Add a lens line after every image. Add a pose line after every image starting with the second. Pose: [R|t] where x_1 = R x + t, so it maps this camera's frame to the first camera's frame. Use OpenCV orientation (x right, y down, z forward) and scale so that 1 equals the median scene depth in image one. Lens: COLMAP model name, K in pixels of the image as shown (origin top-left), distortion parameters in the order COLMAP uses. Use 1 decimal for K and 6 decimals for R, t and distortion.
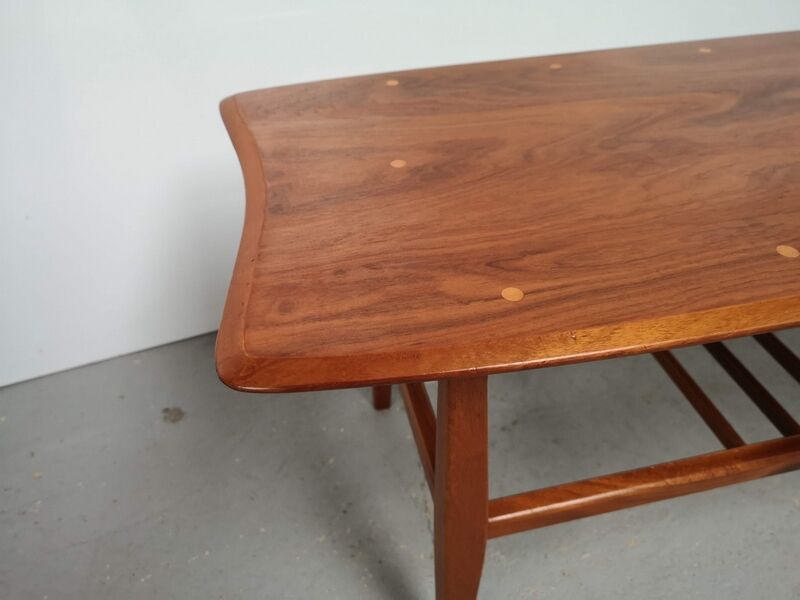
lens RADIAL K [[635.4, 0, 400.0], [0, 635.4, 300.0], [0, 0, 1]] dist [0.002312, -0.017979]
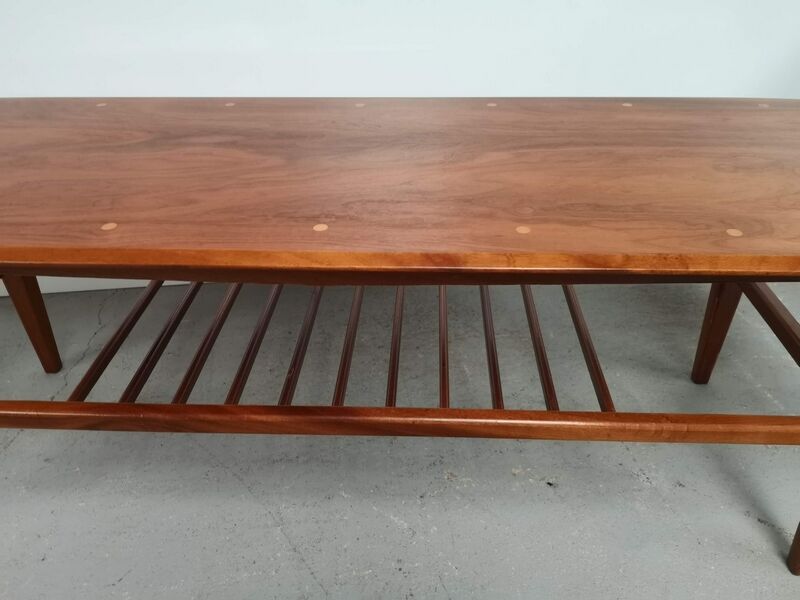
lens RADIAL K [[639.1, 0, 404.1], [0, 639.1, 298.6], [0, 0, 1]] dist [0.001418, -0.046820]
pose [[0.966900, 0.157877, -0.200445, 1.455943], [-0.173514, 0.982821, -0.062888, -0.009266], [0.187073, 0.095587, 0.977684, -0.135145]]
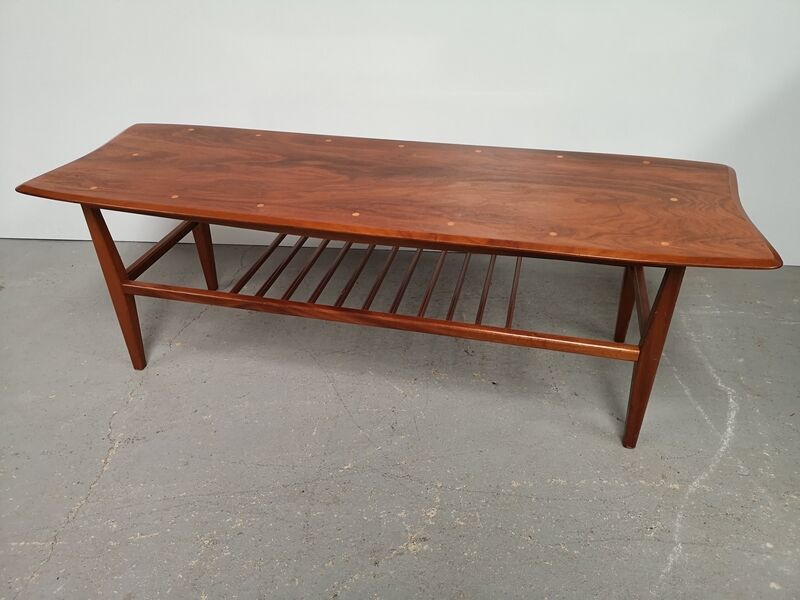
lens RADIAL K [[613.4, 0, 403.3], [0, 613.4, 299.7], [0, 0, 1]] dist [0.049454, -0.055960]
pose [[0.899993, 0.260140, -0.349772, 2.051992], [-0.281820, 0.959397, -0.011602, 0.093441], [0.332552, 0.109014, 0.936763, -1.035750]]
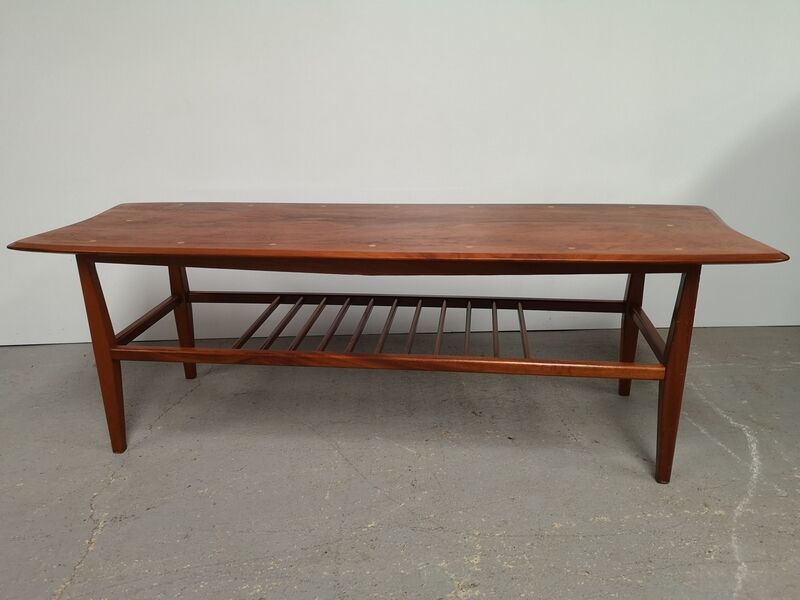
lens RADIAL K [[635.4, 0, 400.0], [0, 635.4, 300.0], [0, 0, 1]] dist [0.002312, -0.017979]
pose [[0.943347, 0.124797, -0.307445, 1.872626], [-0.213984, 0.936961, -0.276250, 0.583679], [0.253589, 0.326388, 0.910584, -1.036874]]
